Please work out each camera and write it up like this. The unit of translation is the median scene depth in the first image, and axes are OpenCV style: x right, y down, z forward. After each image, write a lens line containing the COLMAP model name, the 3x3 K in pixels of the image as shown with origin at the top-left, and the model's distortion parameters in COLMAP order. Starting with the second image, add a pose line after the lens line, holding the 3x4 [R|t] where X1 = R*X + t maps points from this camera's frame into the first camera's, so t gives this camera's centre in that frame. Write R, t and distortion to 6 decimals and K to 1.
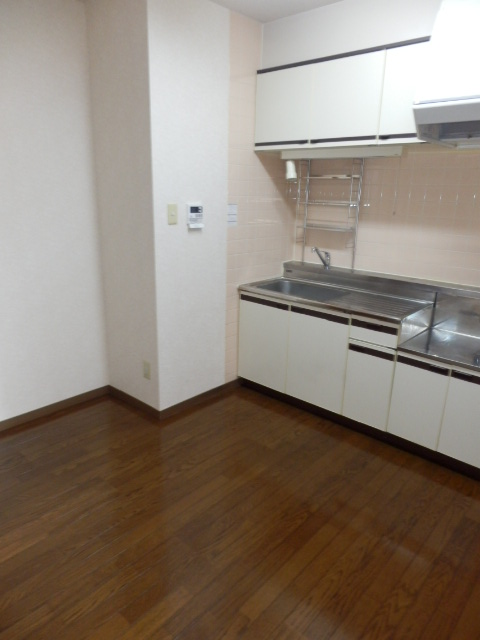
lens RADIAL K [[444.3, 0, 245.2], [0, 444.3, 319.8], [0, 0, 1]] dist [-0.019175, 0.019391]
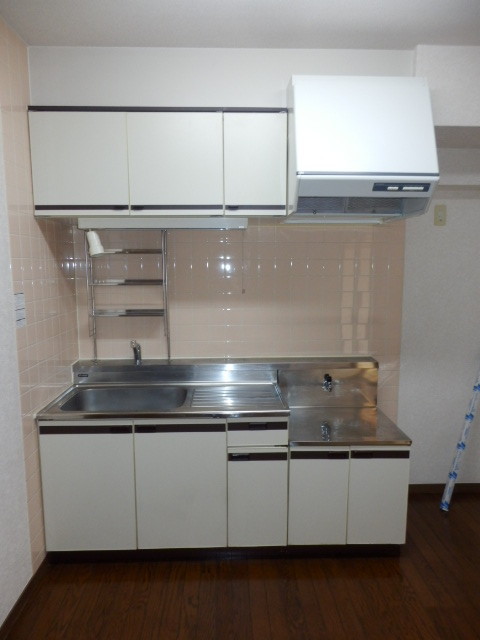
lens RADIAL K [[444.3, 0, 244.9], [0, 444.3, 320.3], [0, 0, 1]] dist [-0.019175, 0.019391]
pose [[0.725780, -0.112003, 0.678748, -0.246125], [0.213055, 0.974742, -0.066972, -0.115718], [-0.654103, 0.193217, 0.731311, 0.339167]]
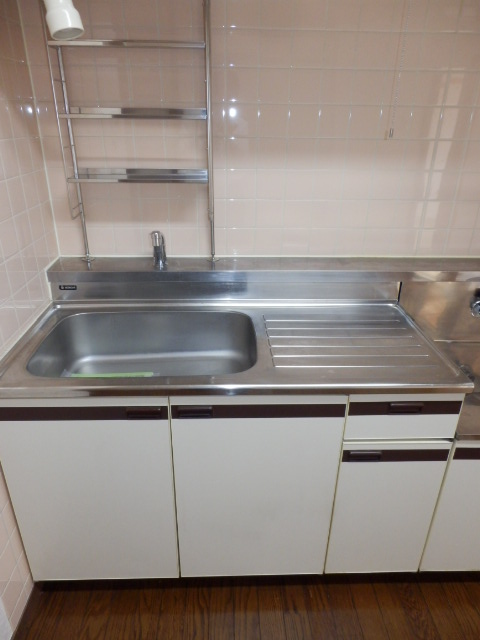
lens RADIAL K [[444.3, 0, 236.1], [0, 444.3, 316.9], [0, 0, 1]] dist [-0.019175, 0.019391]
pose [[0.733577, -0.301777, 0.608930, -0.064617], [0.200530, 0.952226, 0.230331, -0.186241], [-0.649348, -0.046856, 0.759047, 0.714967]]
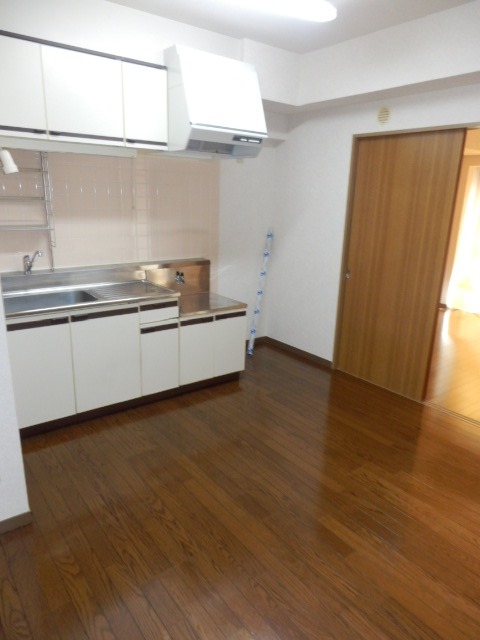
lens RADIAL K [[444.3, 0, 237.7], [0, 444.3, 317.4], [0, 0, 1]] dist [-0.019175, 0.019391]
pose [[0.193019, -0.279336, 0.940593, -0.706432], [0.252998, 0.940374, 0.227353, -0.154432], [-0.948017, 0.194084, 0.252182, 0.473913]]
